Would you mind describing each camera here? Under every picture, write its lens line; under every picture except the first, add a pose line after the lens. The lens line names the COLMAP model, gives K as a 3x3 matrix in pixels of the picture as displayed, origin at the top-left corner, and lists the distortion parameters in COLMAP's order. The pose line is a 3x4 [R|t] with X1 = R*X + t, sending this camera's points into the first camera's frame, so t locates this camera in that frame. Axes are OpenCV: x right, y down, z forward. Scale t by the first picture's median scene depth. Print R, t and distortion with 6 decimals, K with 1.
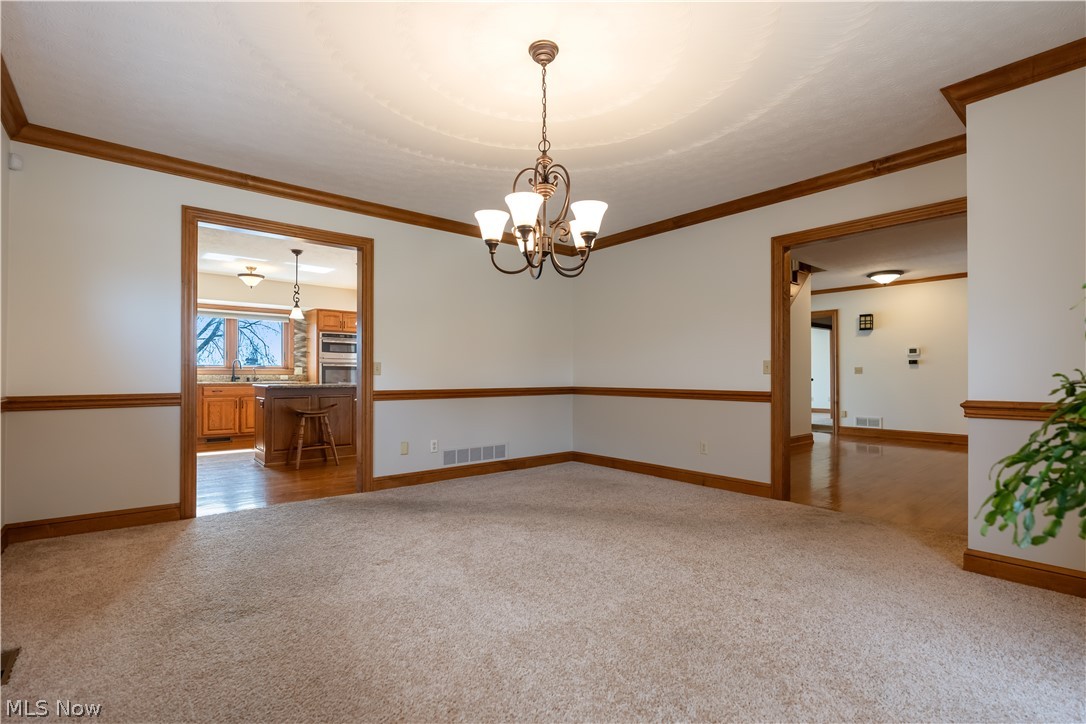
lens RADIAL K [[493.8, 0, 545.9], [0, 493.8, 365.9], [0, 0, 1]] dist [-0.002115, -0.000281]
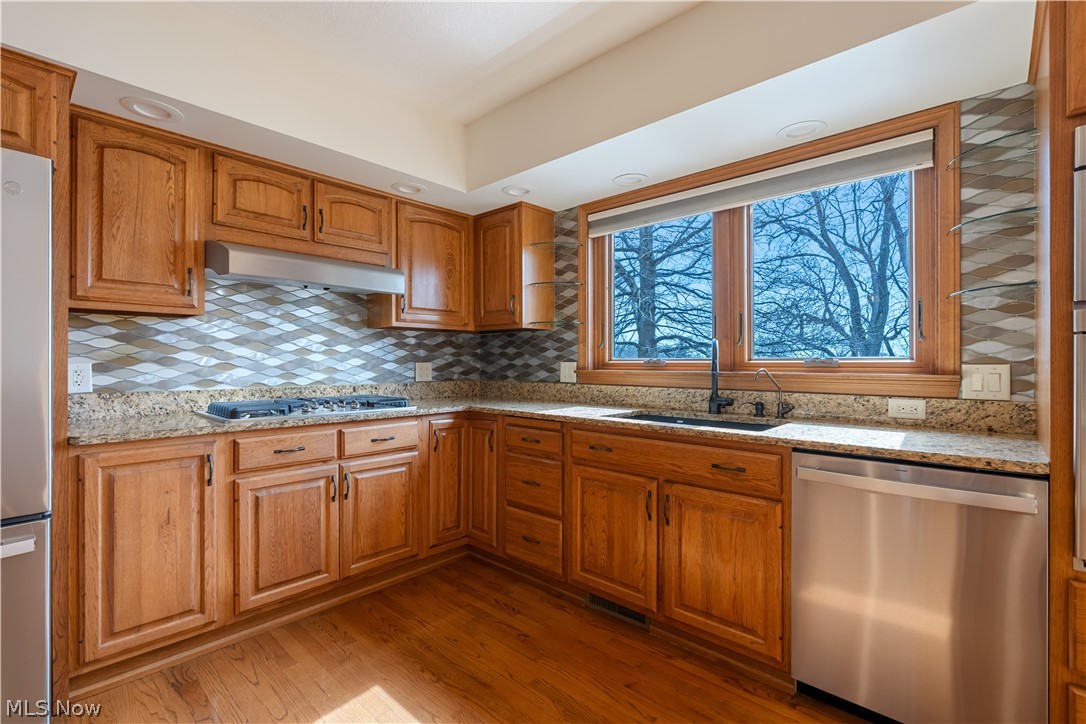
lens RADIAL K [[493.8, 0, 545.9], [0, 493.8, 365.9], [0, 0, 1]] dist [-0.002115, -0.000281]
pose [[0.134168, 0.000195, -0.990959, -0.321353], [0.009773, 0.999951, 0.001520, 0.001398], [0.990910, -0.009889, 0.134159, 0.791477]]
